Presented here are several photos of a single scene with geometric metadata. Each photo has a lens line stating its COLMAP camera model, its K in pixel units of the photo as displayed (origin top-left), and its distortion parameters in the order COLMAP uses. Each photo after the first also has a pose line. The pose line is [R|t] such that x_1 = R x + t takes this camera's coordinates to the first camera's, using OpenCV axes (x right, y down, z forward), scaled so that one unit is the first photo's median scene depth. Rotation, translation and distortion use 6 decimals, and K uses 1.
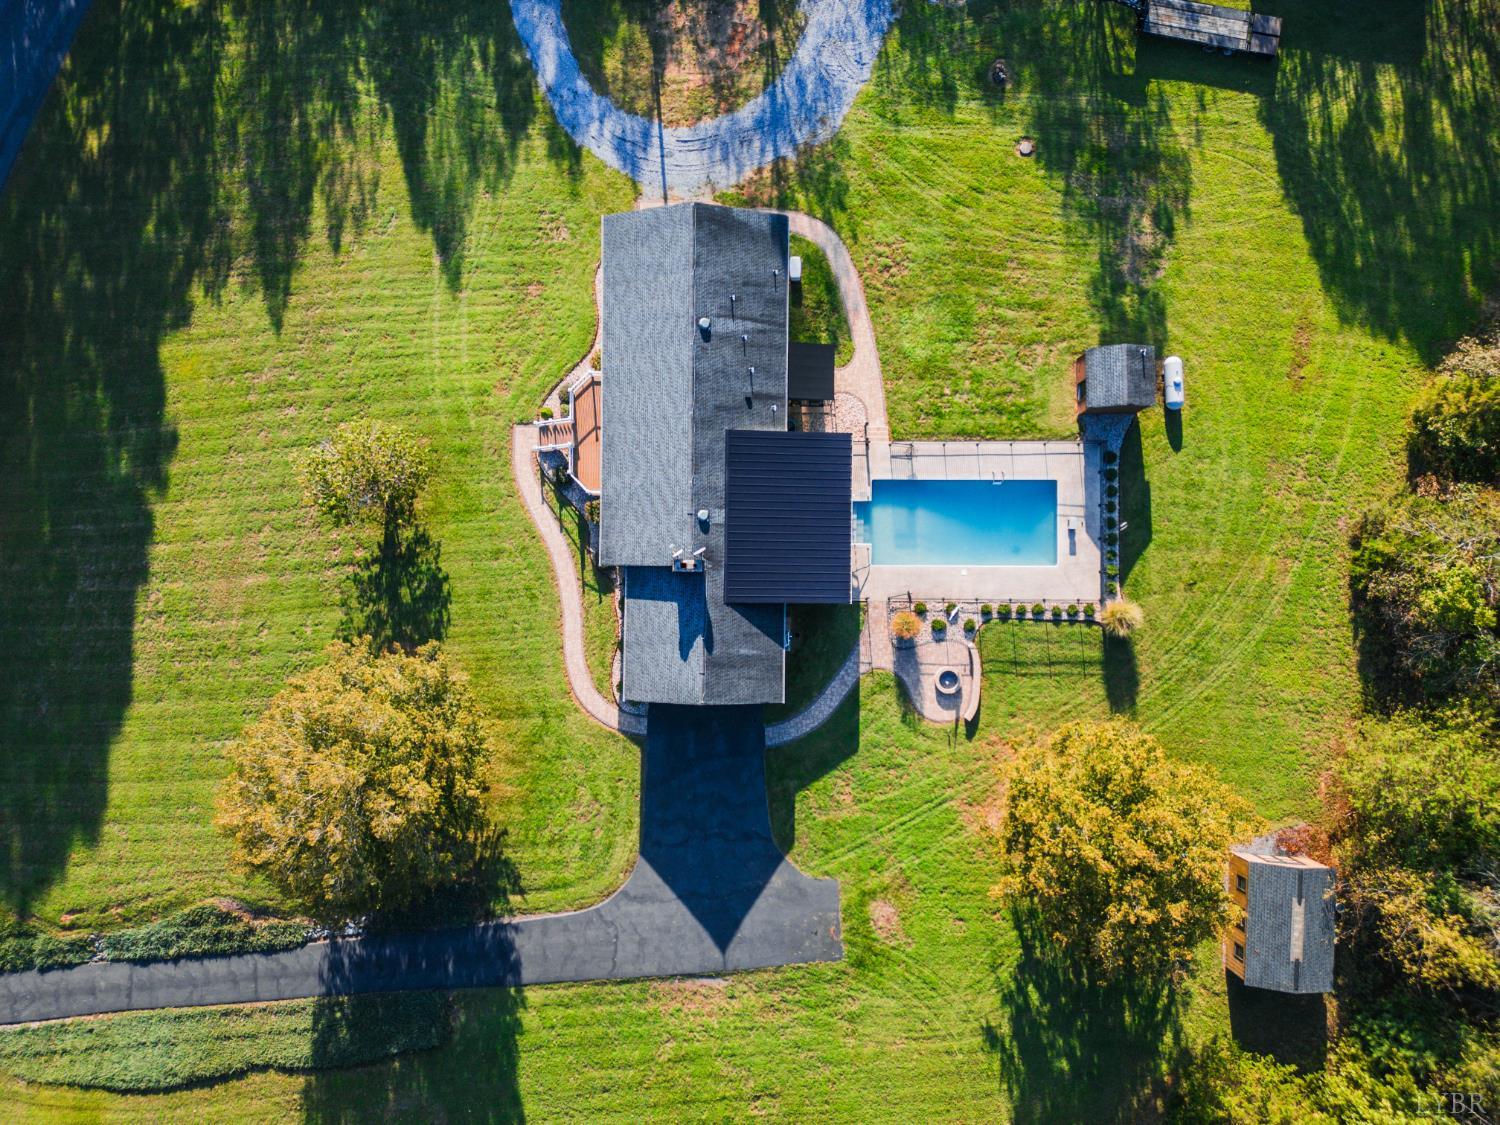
lens RADIAL K [[1061.4, 0, 744.0], [0, 1061.4, 561.2], [0, 0, 1]] dist [0.074513, -0.060827]
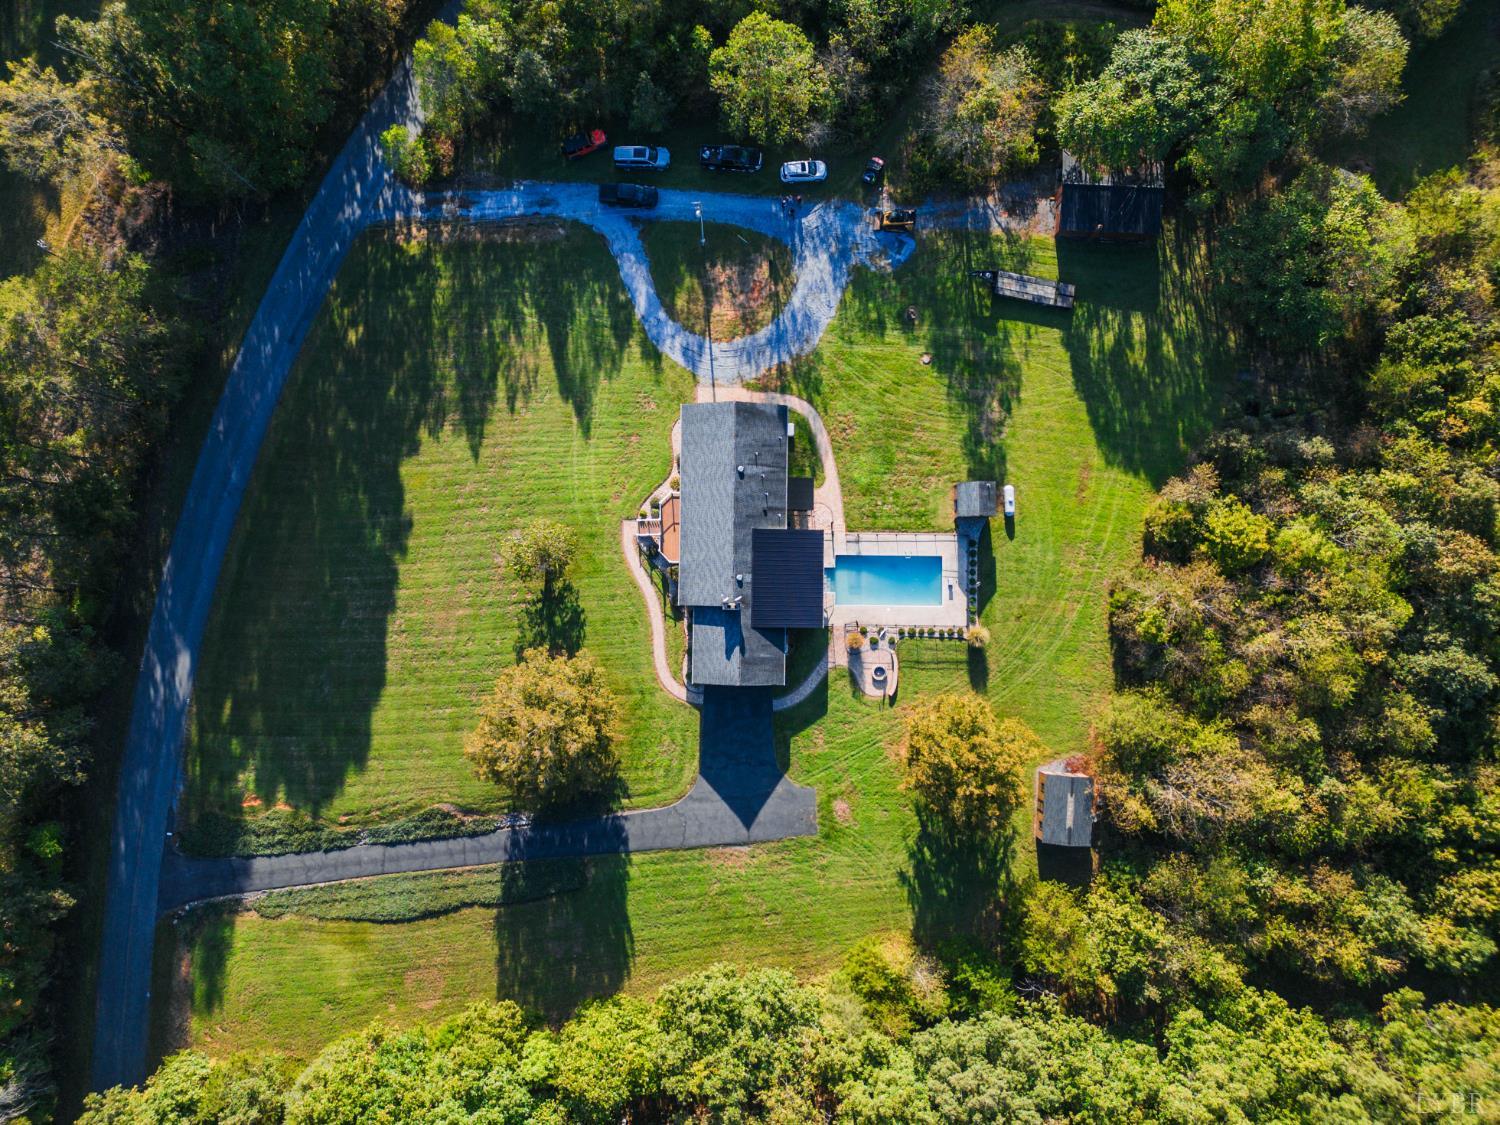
lens RADIAL K [[1061.4, 0, 743.0], [0, 1061.4, 554.4], [0, 0, 1]] dist [0.074513, -0.060827]
pose [[0.999712, 0.004270, 0.023630, -0.069352], [-0.003927, 0.999886, -0.014560, -0.052174], [-0.023689, 0.014463, 0.999615, -0.708193]]
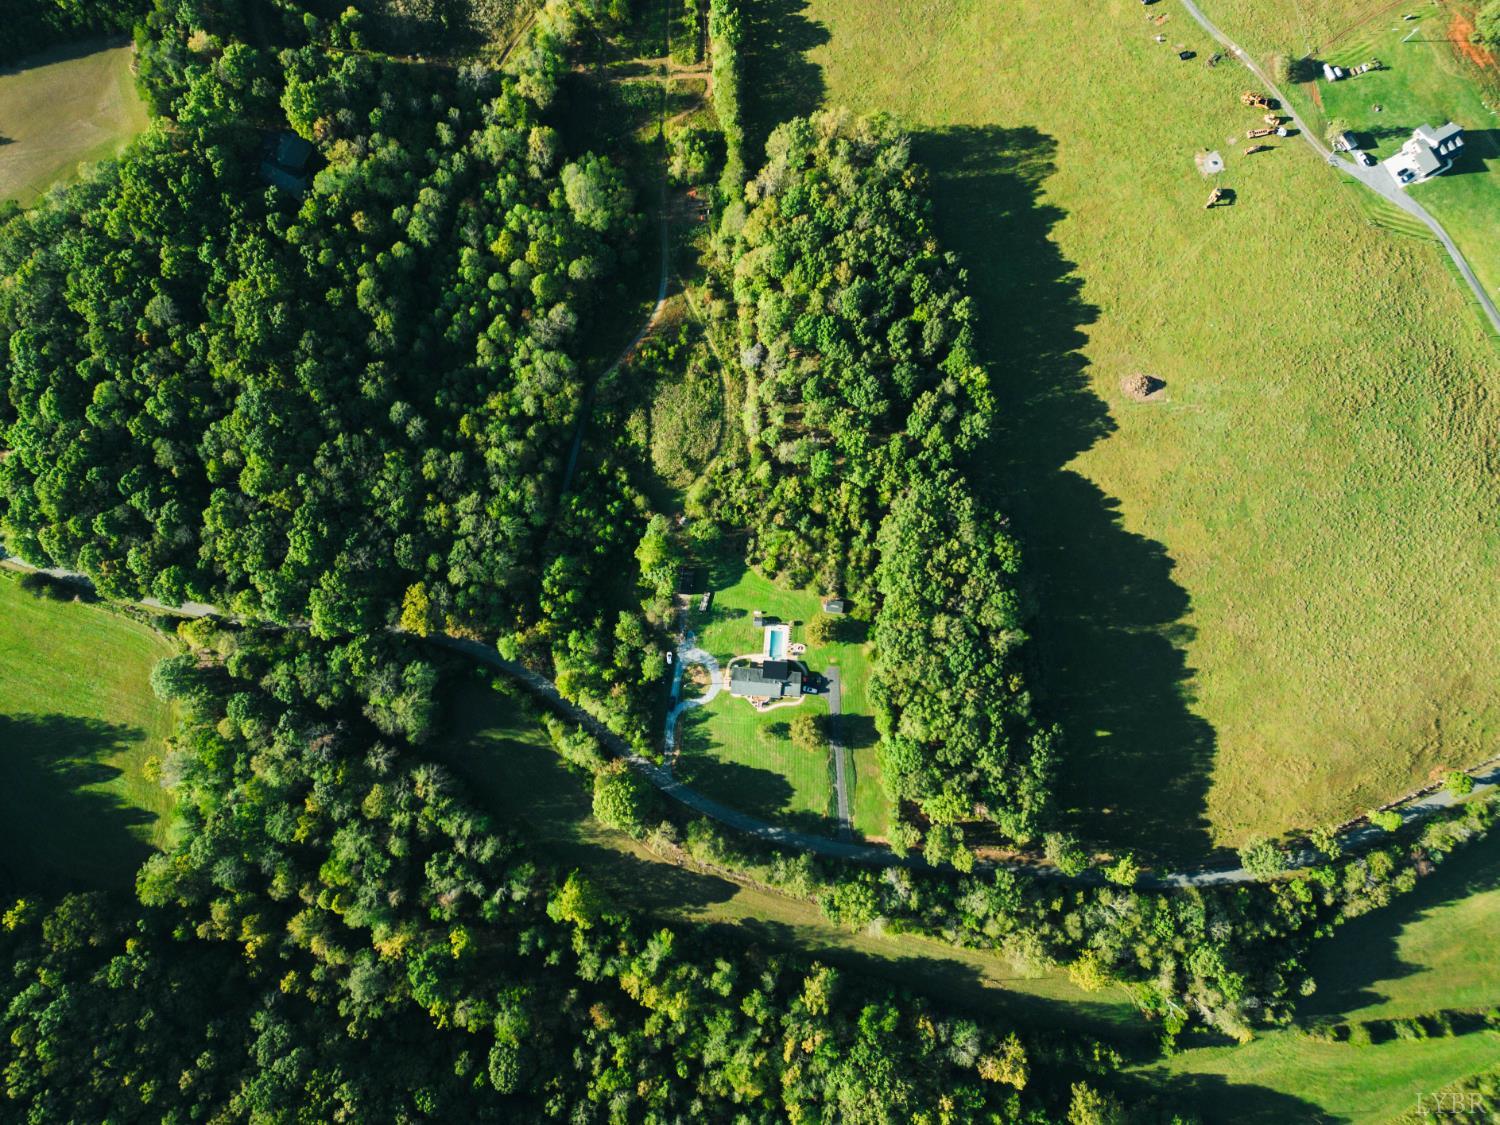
lens RADIAL K [[1061.4, 0, 736.0], [0, 1061.4, 558.9], [0, 0, 1]] dist [0.074513, -0.060827]
pose [[0.061819, -0.995145, 0.076577, 0.209843], [0.997280, 0.064672, 0.035353, -0.566056], [-0.040133, 0.074183, 0.996437, -5.773276]]
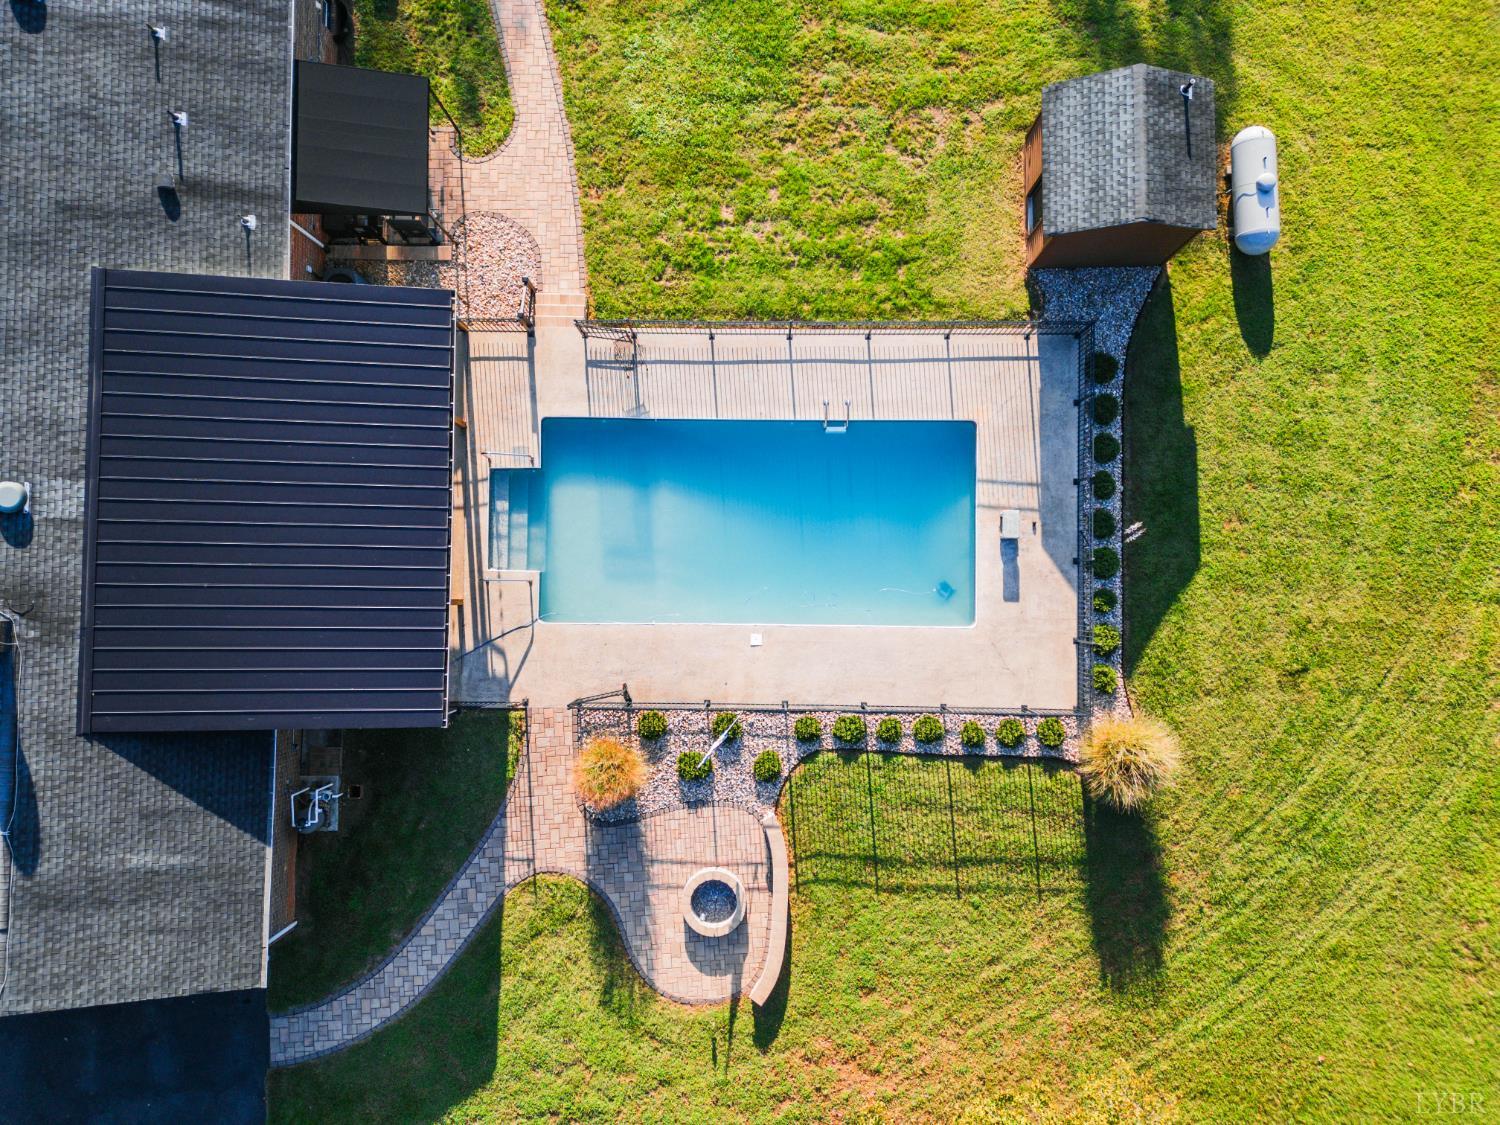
lens RADIAL K [[1061.4, 0, 754.1], [0, 1061.4, 561.3], [0, 0, 1]] dist [0.074513, -0.060827]
pose [[0.999912, 0.004186, 0.012618, 0.199806], [-0.004159, 0.999989, -0.002164, -0.019572], [-0.012627, 0.002111, 0.999918, 0.579428]]
